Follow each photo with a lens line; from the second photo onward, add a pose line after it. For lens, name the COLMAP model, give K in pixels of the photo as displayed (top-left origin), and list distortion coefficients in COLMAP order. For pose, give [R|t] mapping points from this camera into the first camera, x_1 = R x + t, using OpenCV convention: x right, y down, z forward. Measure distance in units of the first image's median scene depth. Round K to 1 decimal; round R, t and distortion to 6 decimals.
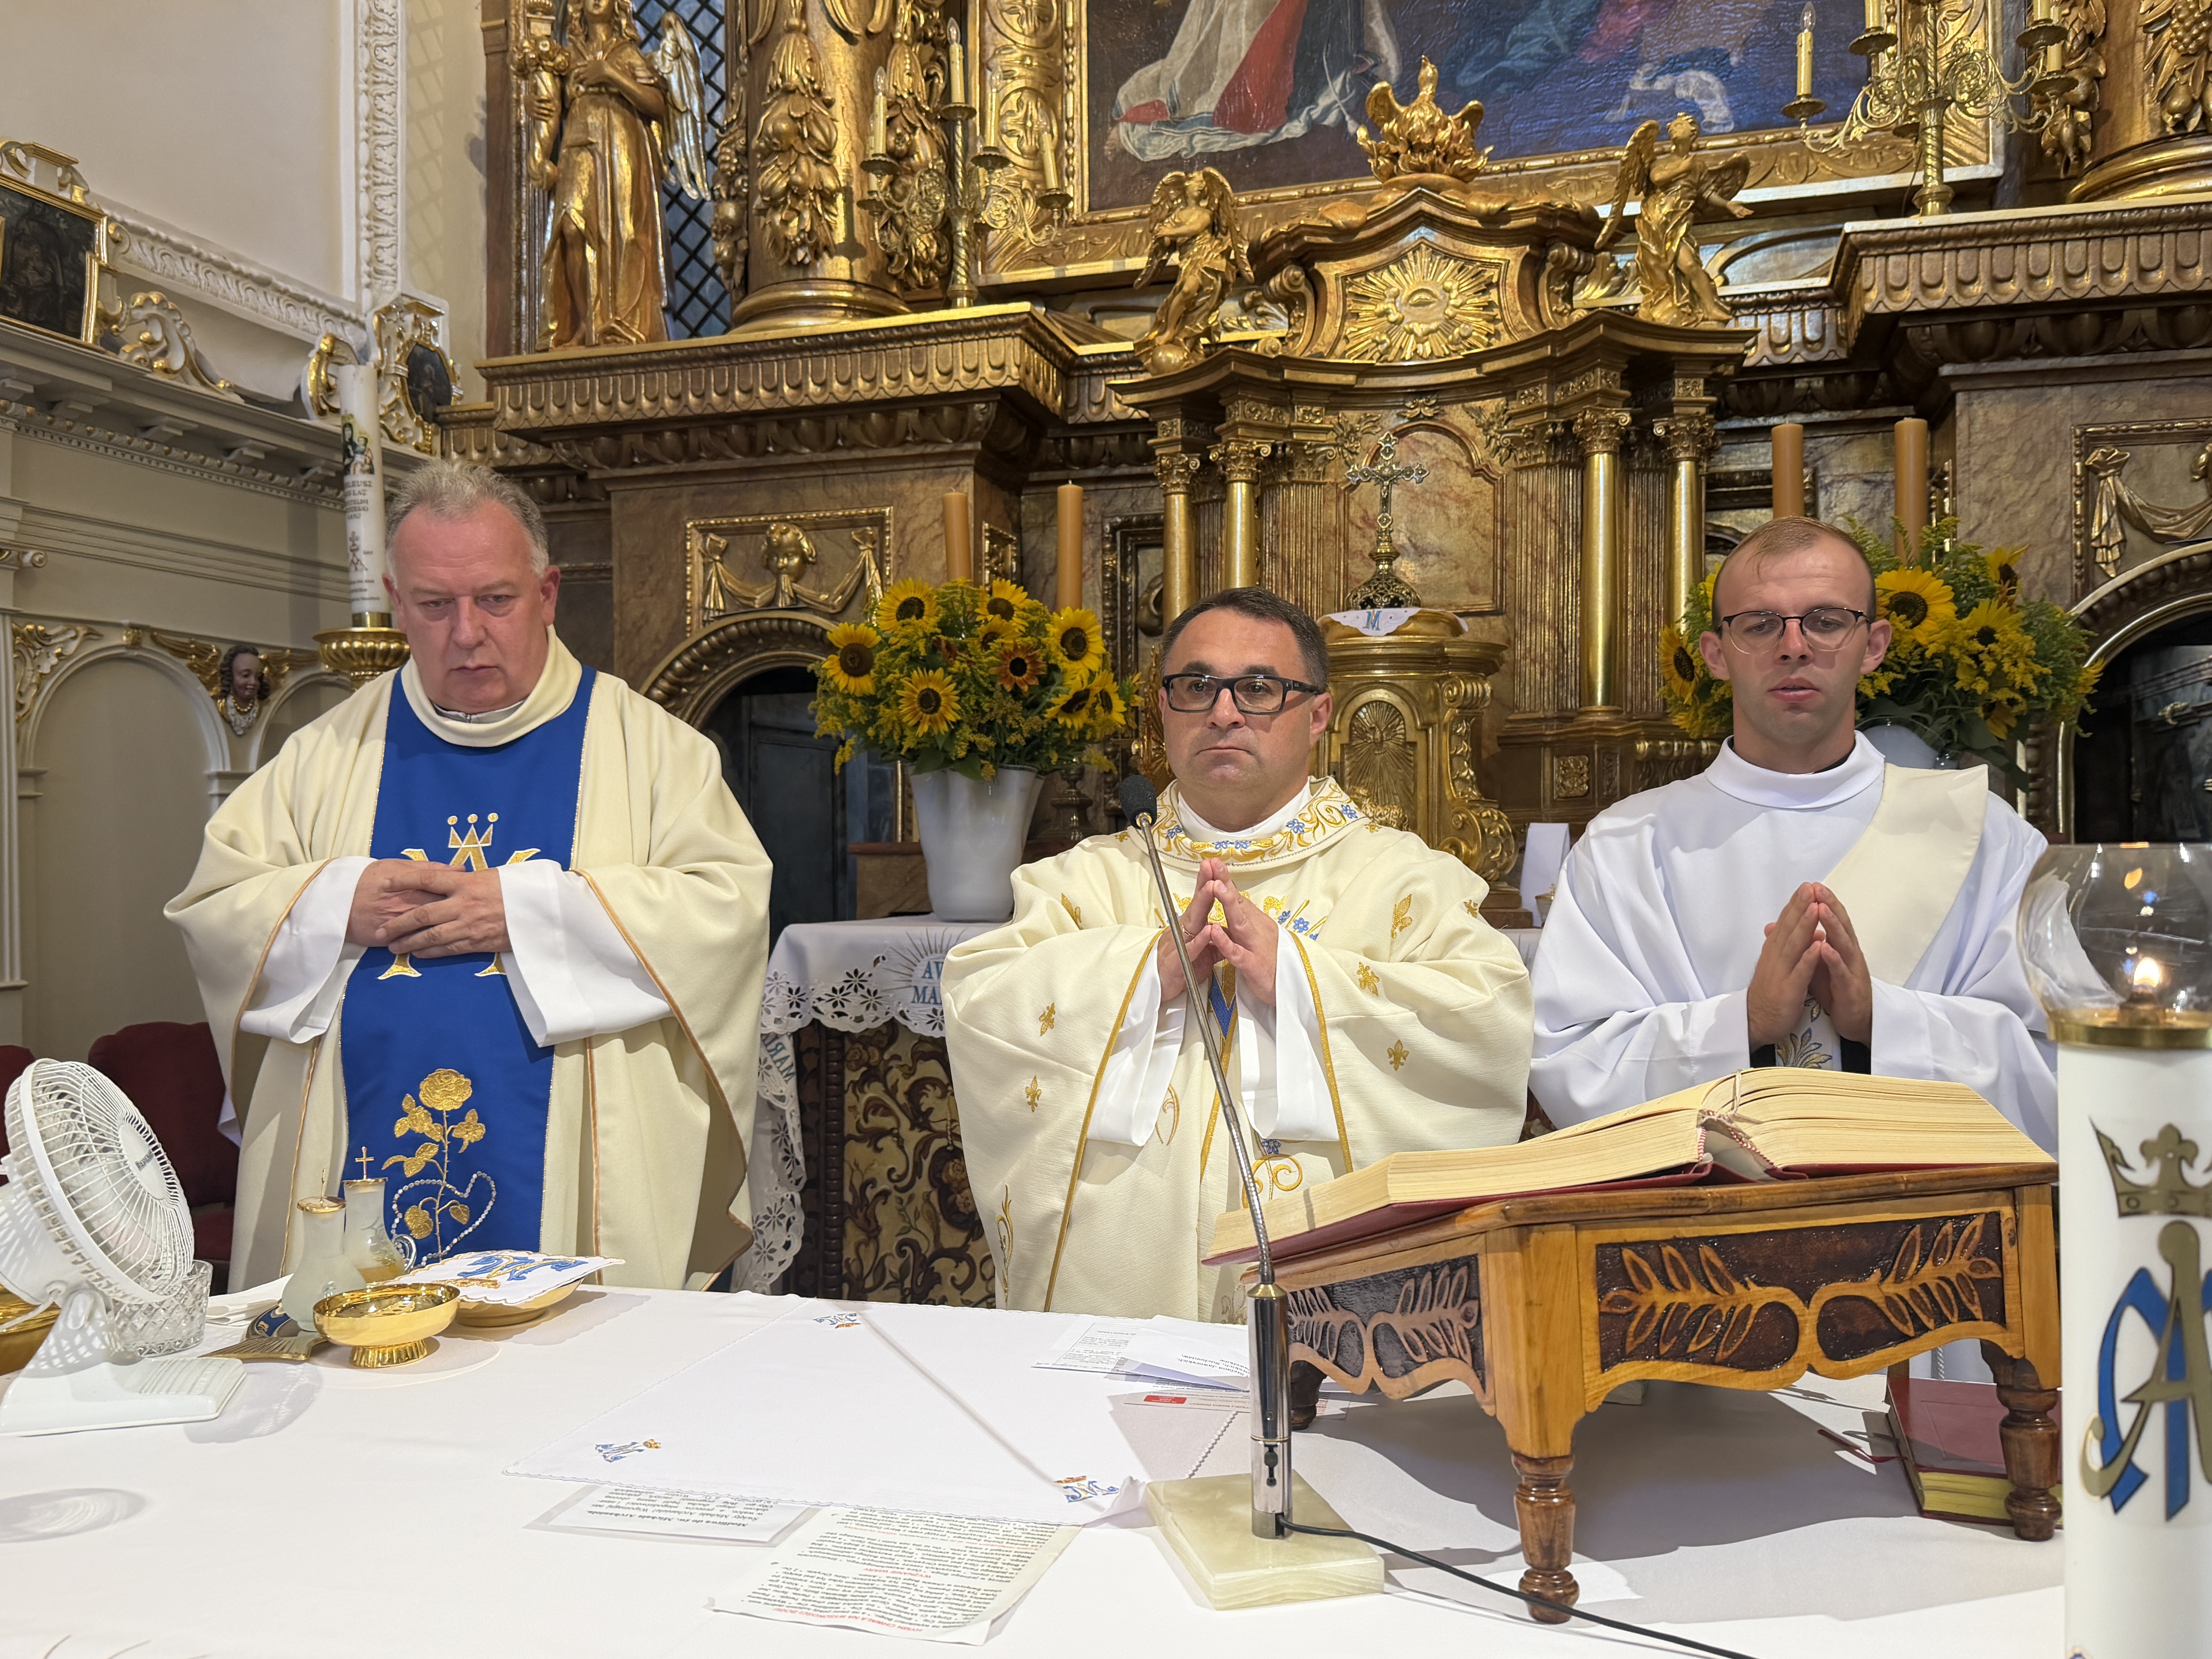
lens RADIAL K [[1998.7, 0, 988.1], [0, 1998.7, 862.1], [0, 0, 1]] dist [0.093256, -0.161354]
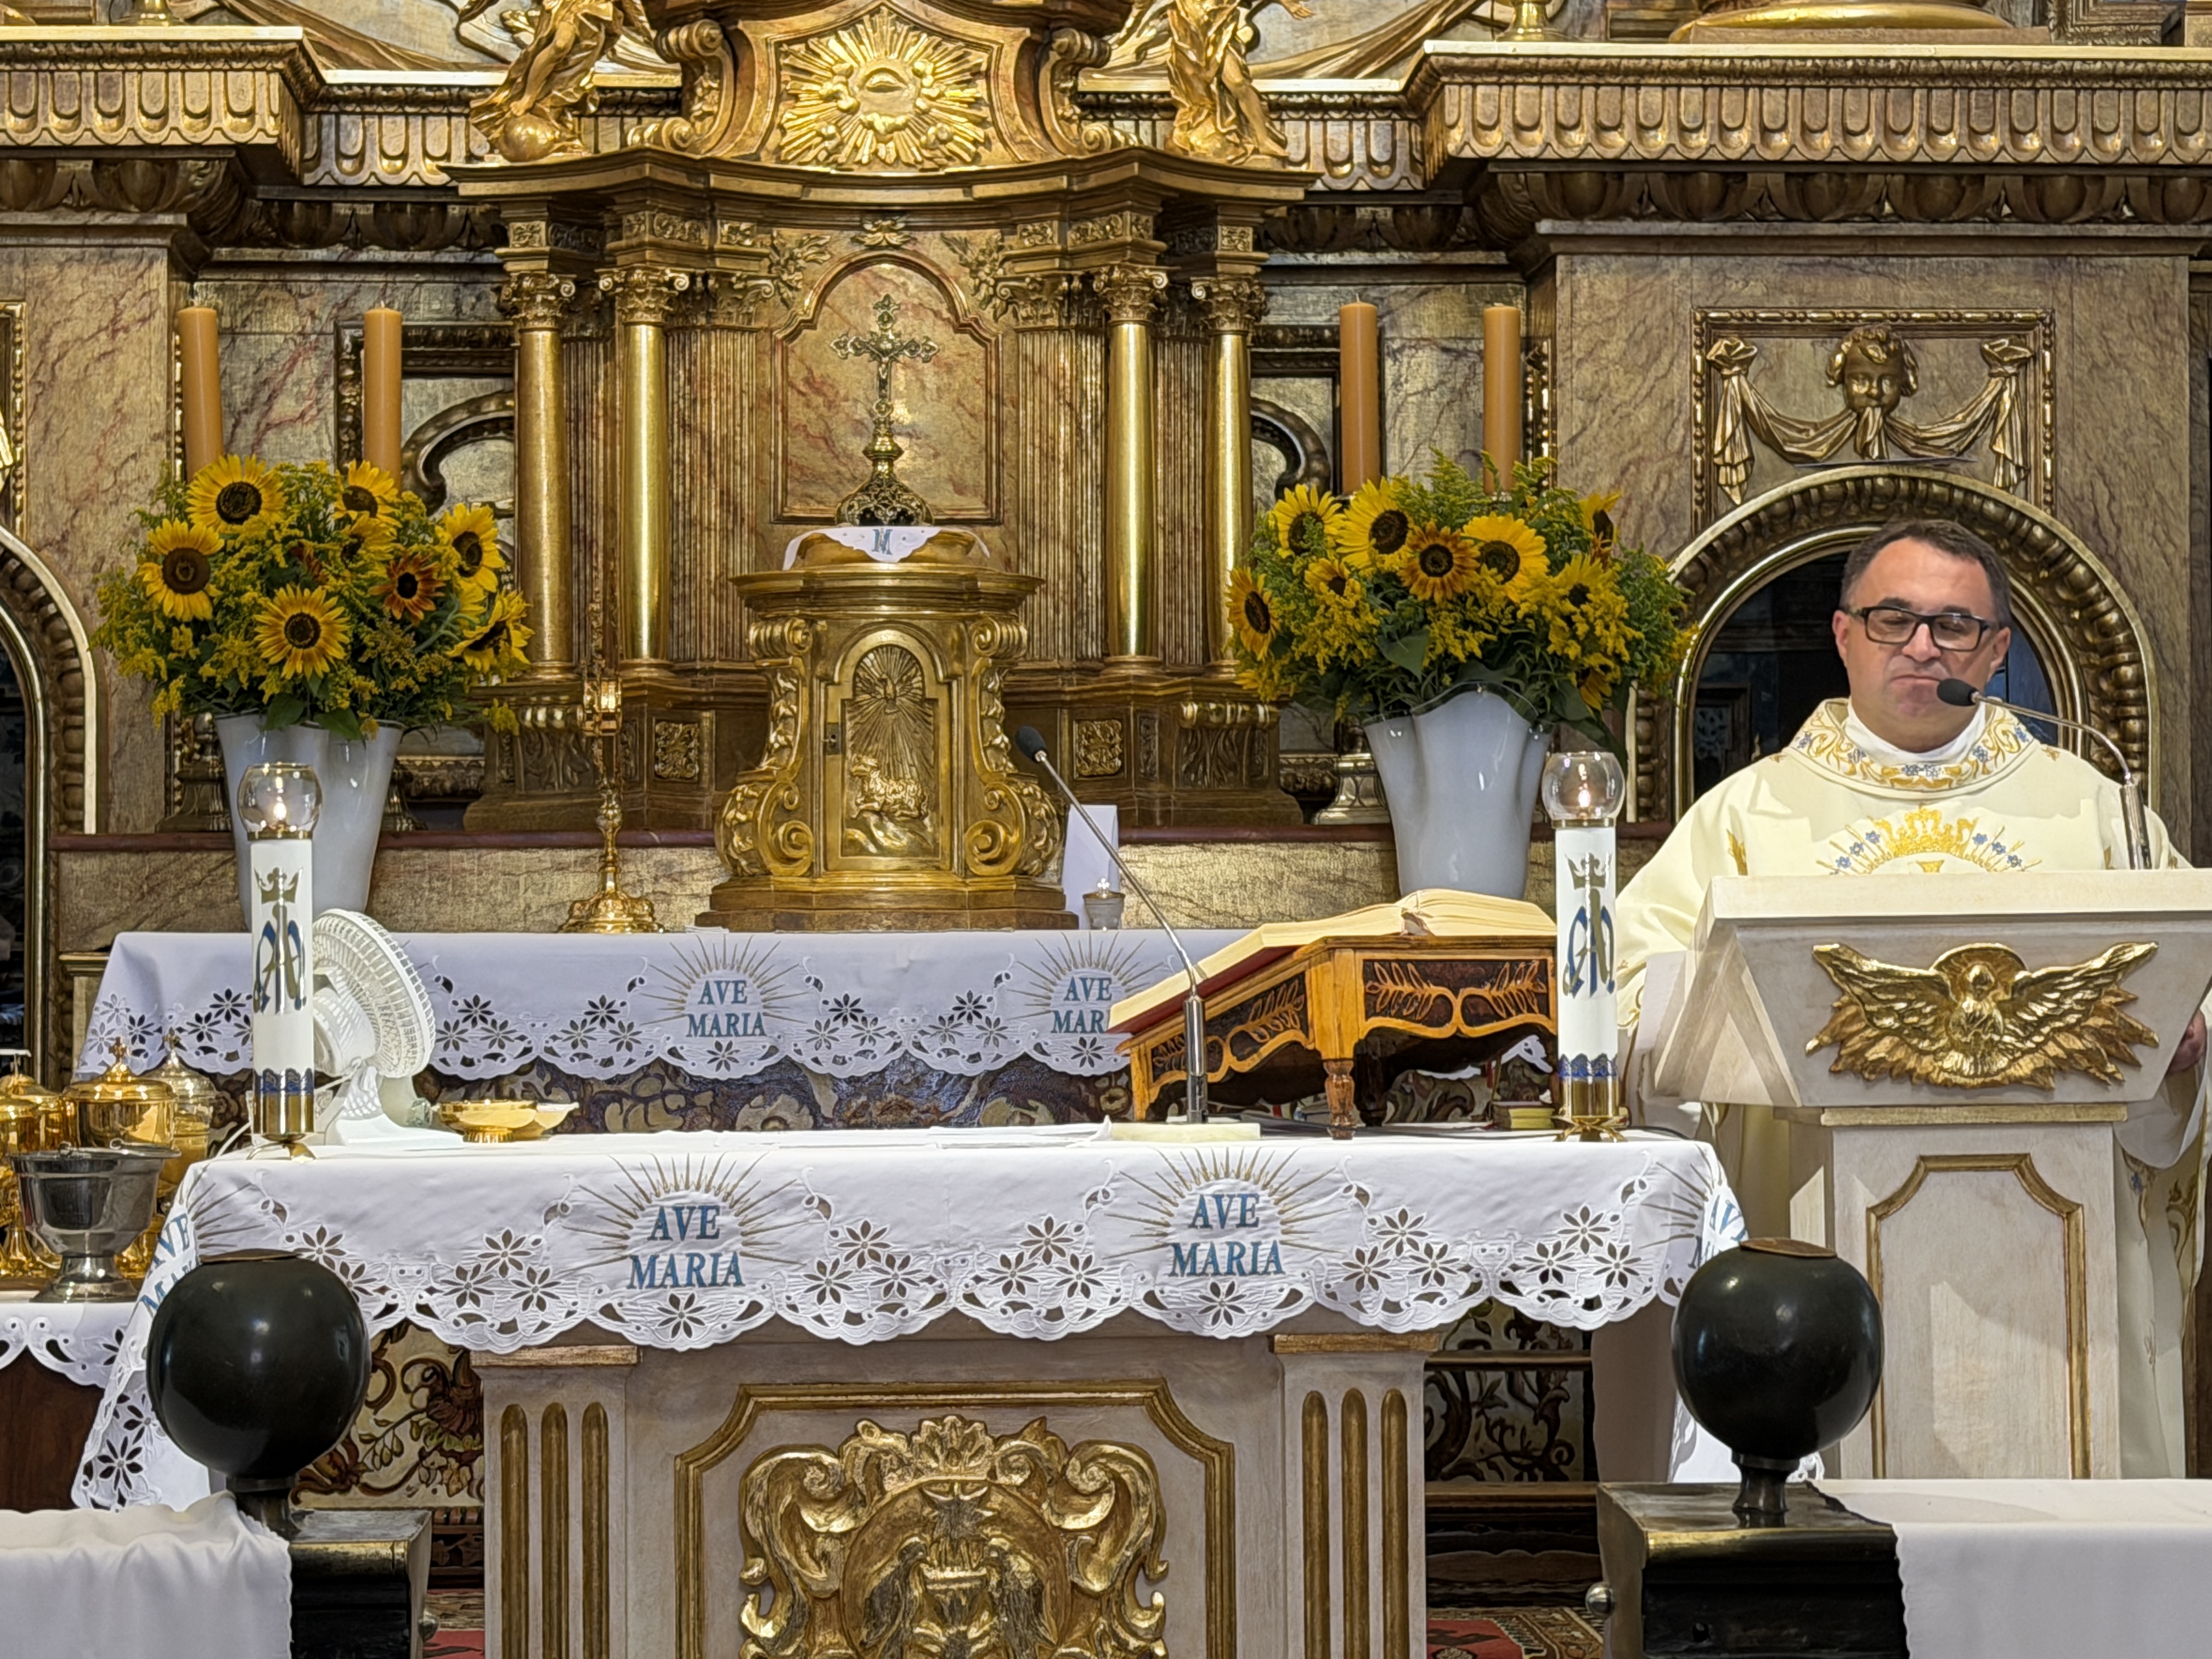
lens RADIAL K [[5144.3, 0, 1102.0], [0, 5144.3, 828.8], [0, 0, 1]] dist [0.094785, 0.000000]
pose [[0.939417, 0.009218, 0.342653, -0.361704], [0.001389, 0.999528, -0.030698, 0.046032], [-0.342774, 0.029314, 0.938960, -0.793134]]
